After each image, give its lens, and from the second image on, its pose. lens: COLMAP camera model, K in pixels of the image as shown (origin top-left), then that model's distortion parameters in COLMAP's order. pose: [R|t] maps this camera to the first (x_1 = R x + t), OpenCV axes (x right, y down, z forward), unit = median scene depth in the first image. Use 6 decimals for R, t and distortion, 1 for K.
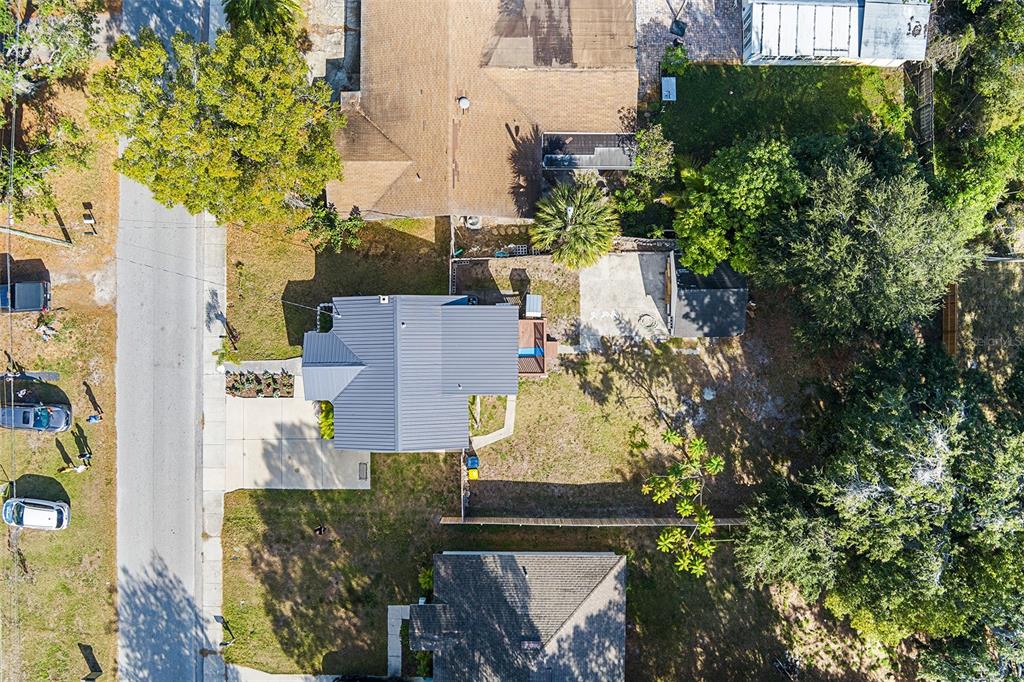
lens RADIAL K [[826.9, 0, 508.9], [0, 826.9, 343.1], [0, 0, 1]] dist [-0.075632, 0.031904]
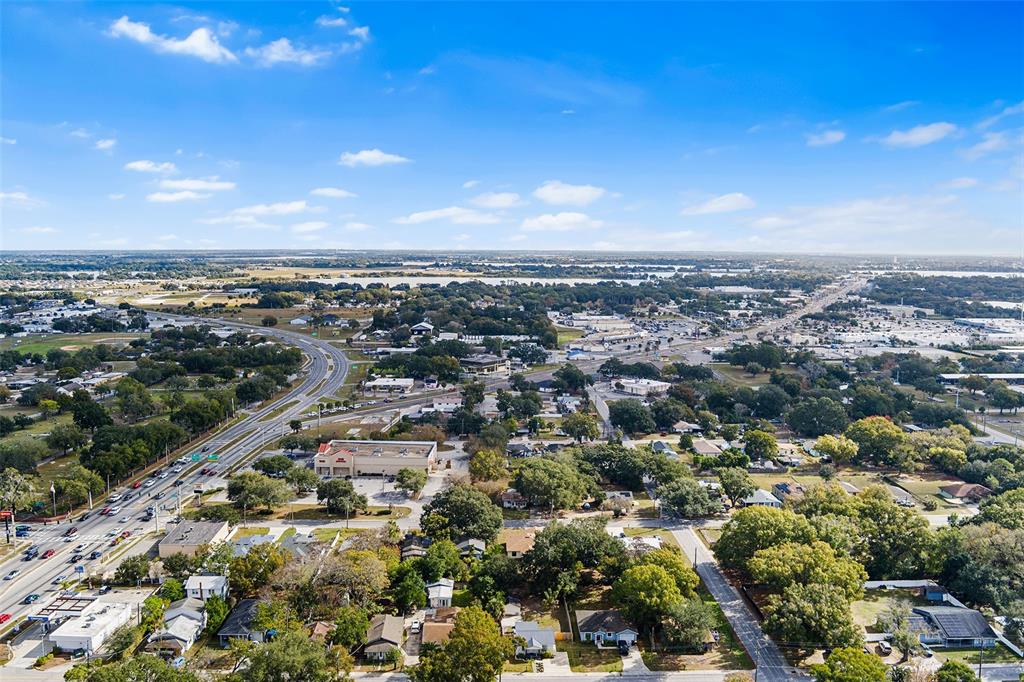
lens RADIAL K [[826.9, 0, 508.9], [0, 826.9, 343.1], [0, 0, 1]] dist [-0.075632, 0.031904]
pose [[-0.035120, -0.127386, 0.991231, -3.524347], [0.999306, 0.007812, 0.036411, -0.214685], [-0.012382, 0.991822, 0.127023, -0.782237]]
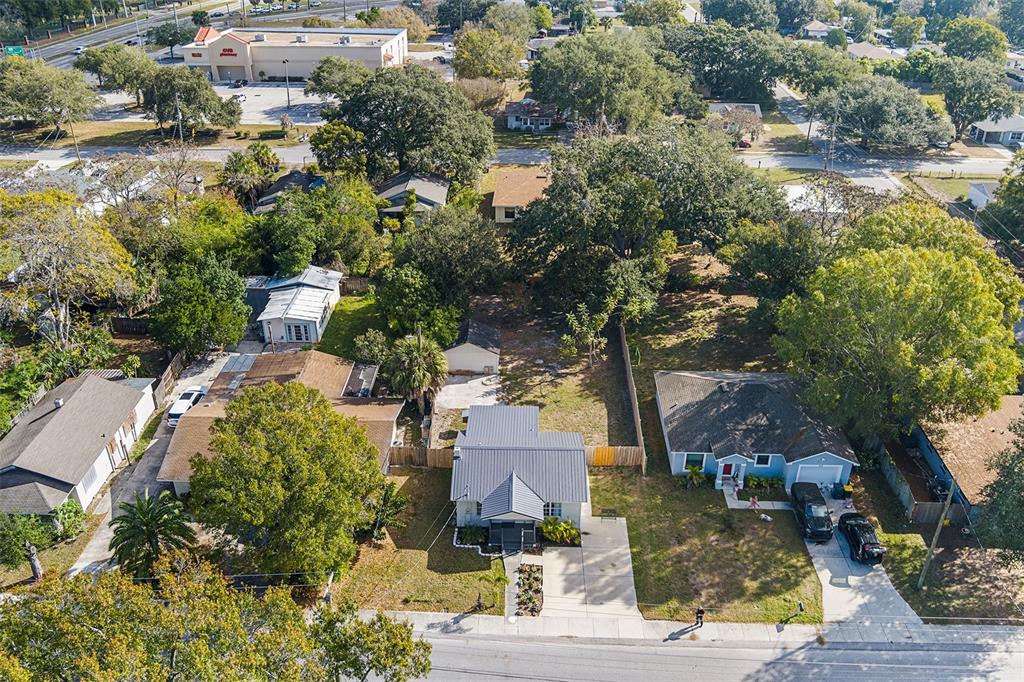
lens RADIAL K [[826.9, 0, 508.9], [0, 826.9, 343.1], [0, 0, 1]] dist [-0.075632, 0.031904]
pose [[0.028355, -0.492382, 0.869917, -1.018758], [0.999563, 0.021253, -0.020551, 0.039835], [-0.008369, 0.870120, 0.492769, 0.255769]]
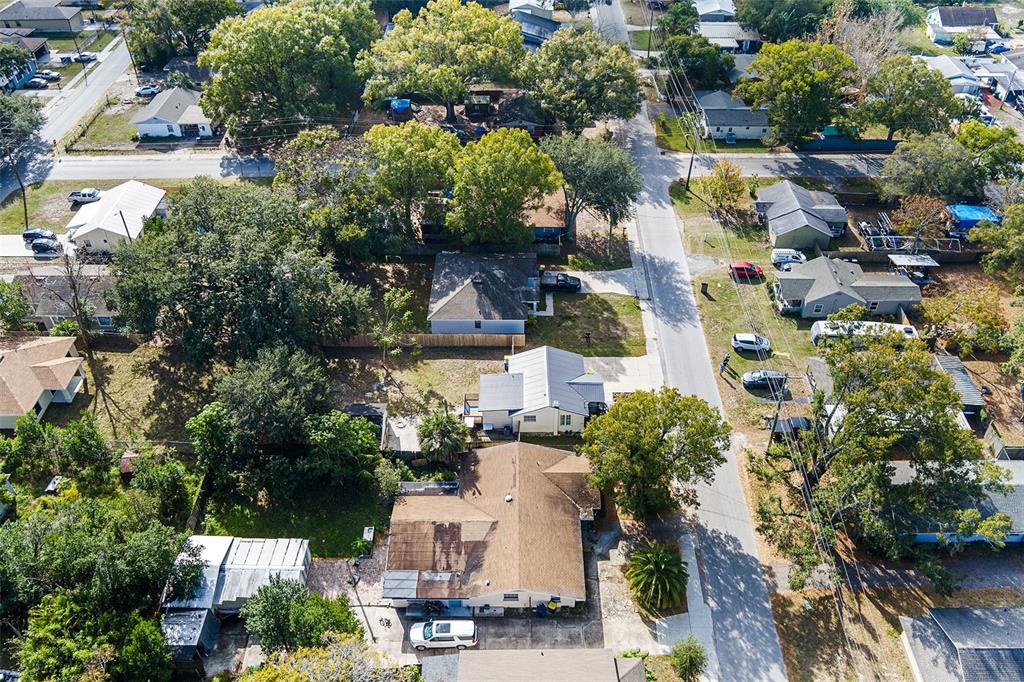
lens RADIAL K [[826.9, 0, 508.9], [0, 826.9, 343.1], [0, 0, 1]] dist [-0.075632, 0.031904]
pose [[-0.999969, -0.003443, 0.007119, -0.060277], [0.007639, -0.653342, 0.757024, -1.164453], [0.002044, 0.757055, 0.653348, -0.195202]]
